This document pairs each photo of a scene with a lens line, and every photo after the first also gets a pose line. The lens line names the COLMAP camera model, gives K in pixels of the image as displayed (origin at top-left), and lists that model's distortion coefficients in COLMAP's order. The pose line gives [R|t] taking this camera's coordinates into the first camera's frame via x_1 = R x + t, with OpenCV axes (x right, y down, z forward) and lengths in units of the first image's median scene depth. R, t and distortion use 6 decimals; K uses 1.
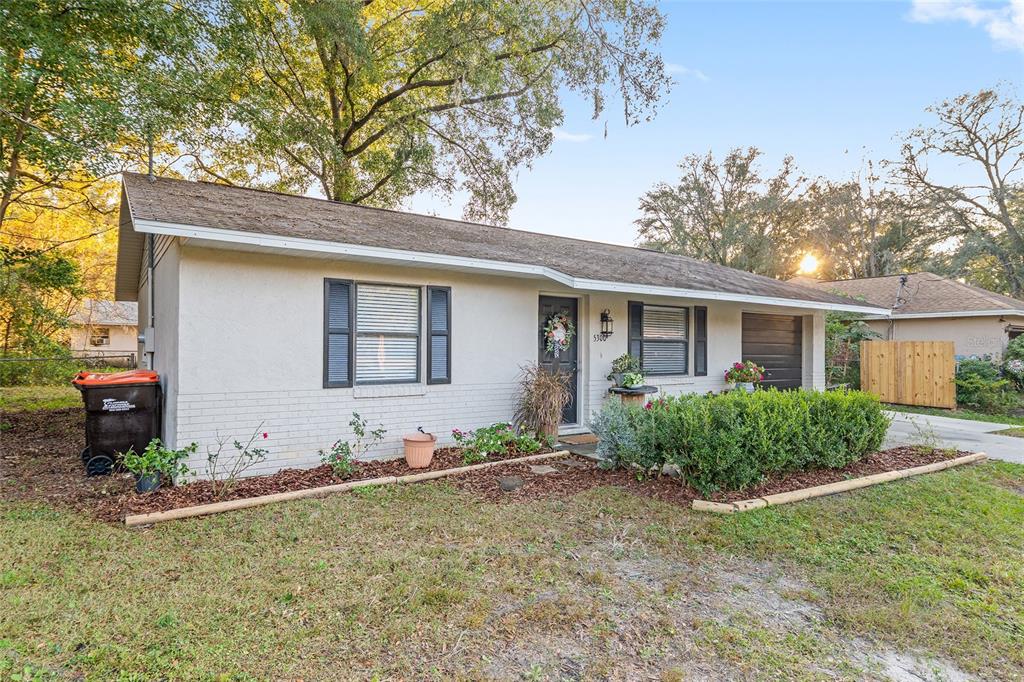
lens RADIAL K [[590.5, 0, 512.2], [0, 590.5, 346.3], [0, 0, 1]] dist [-0.000268, -0.000789]
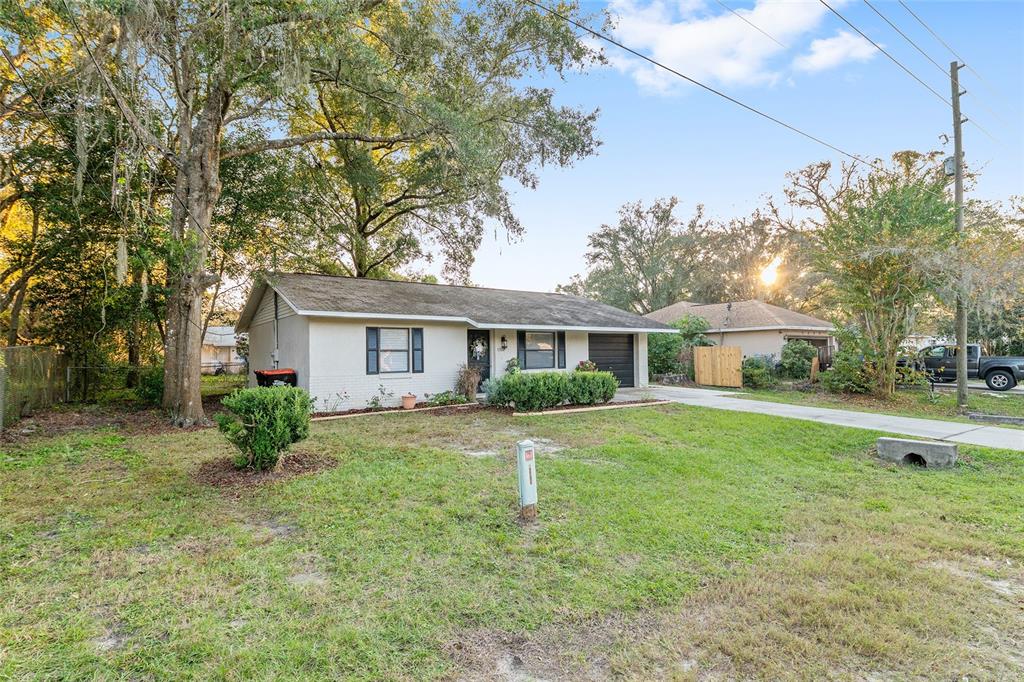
lens RADIAL K [[524.1, 0, 508.1], [0, 524.1, 346.5], [0, 0, 1]] dist [-0.001160, 0.000273]
pose [[0.999790, -0.018535, 0.008700, 0.155680], [0.018656, 0.999728, -0.014023, 0.000431], [-0.008437, 0.014182, 0.999864, -0.755084]]
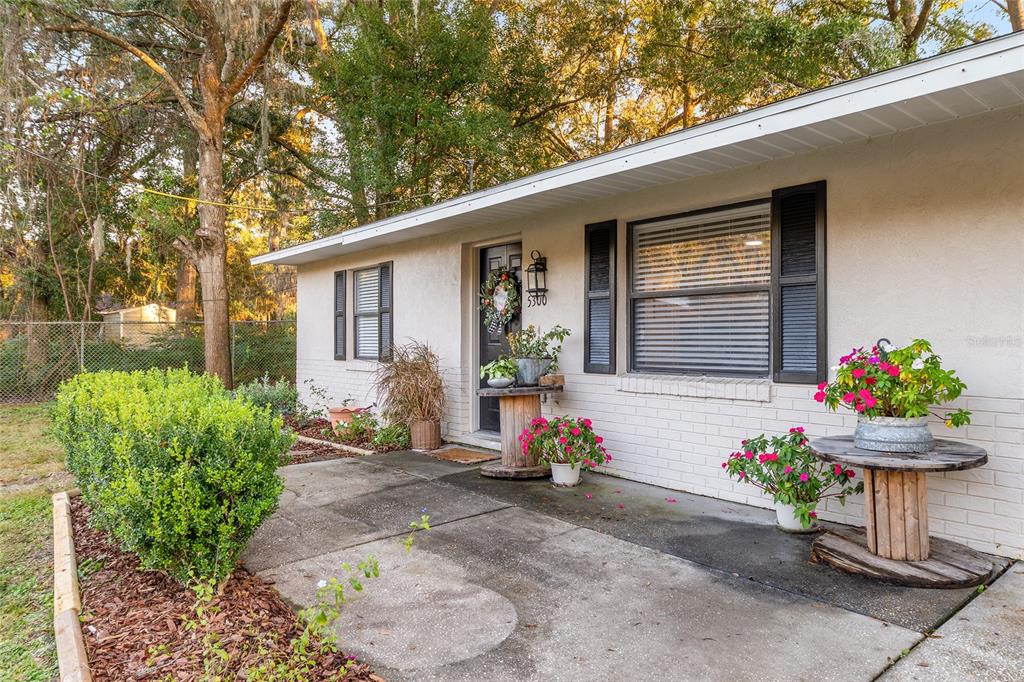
lens RADIAL K [[657.1, 0, 515.5], [0, 657.1, 341.0], [0, 0, 1]] dist [0.004668, -0.000691]
pose [[0.079632, -0.003945, -0.996816, 0.795845], [0.009229, 0.999952, -0.003220, 0.027930], [0.996782, -0.008943, 0.079665, 0.916539]]
